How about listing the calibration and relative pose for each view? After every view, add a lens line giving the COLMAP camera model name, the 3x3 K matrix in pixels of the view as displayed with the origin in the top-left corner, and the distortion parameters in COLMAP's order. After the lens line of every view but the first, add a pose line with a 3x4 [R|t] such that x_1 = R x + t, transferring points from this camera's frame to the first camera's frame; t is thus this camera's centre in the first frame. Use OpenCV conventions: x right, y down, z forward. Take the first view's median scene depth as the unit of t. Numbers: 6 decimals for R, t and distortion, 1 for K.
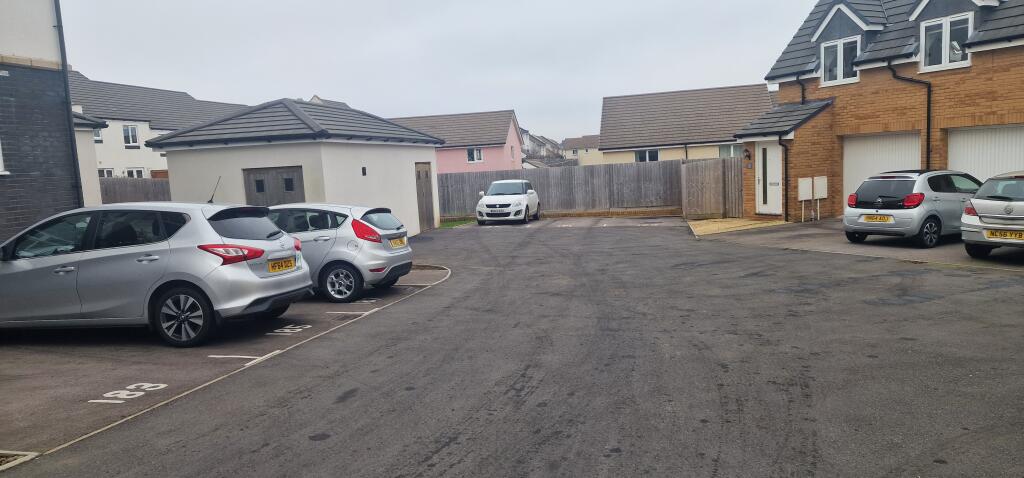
lens RADIAL K [[666.4, 0, 515.0], [0, 666.4, 239.9], [0, 0, 1]] dist [0.008558, -0.000046]
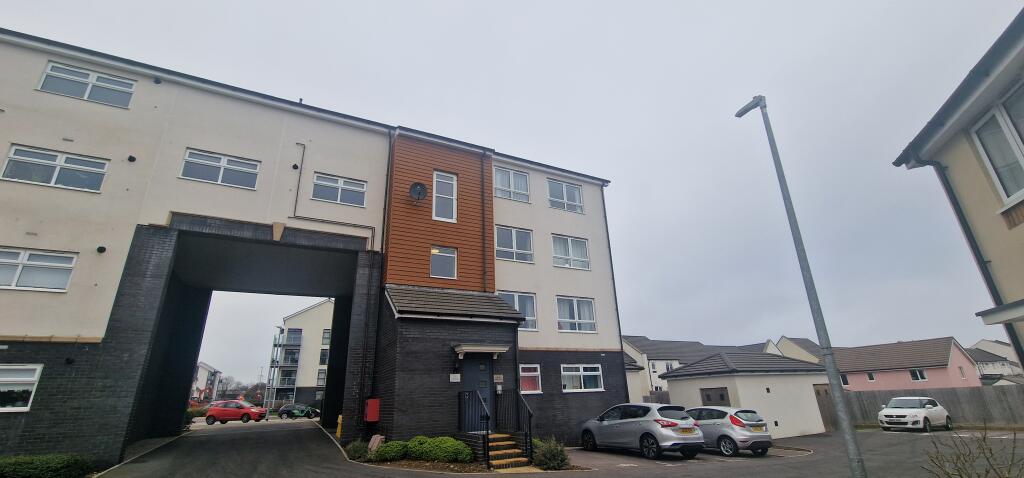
lens RADIAL K [[418.6, 0, 512.4], [0, 418.6, 234.8], [0, 0, 1]] dist [-0.009367, -0.001297]
pose [[0.622774, -0.258972, -0.738299, 0.323331], [-0.088273, 0.914350, -0.395185, 0.022063], [0.777406, 0.311283, 0.546573, -0.328136]]
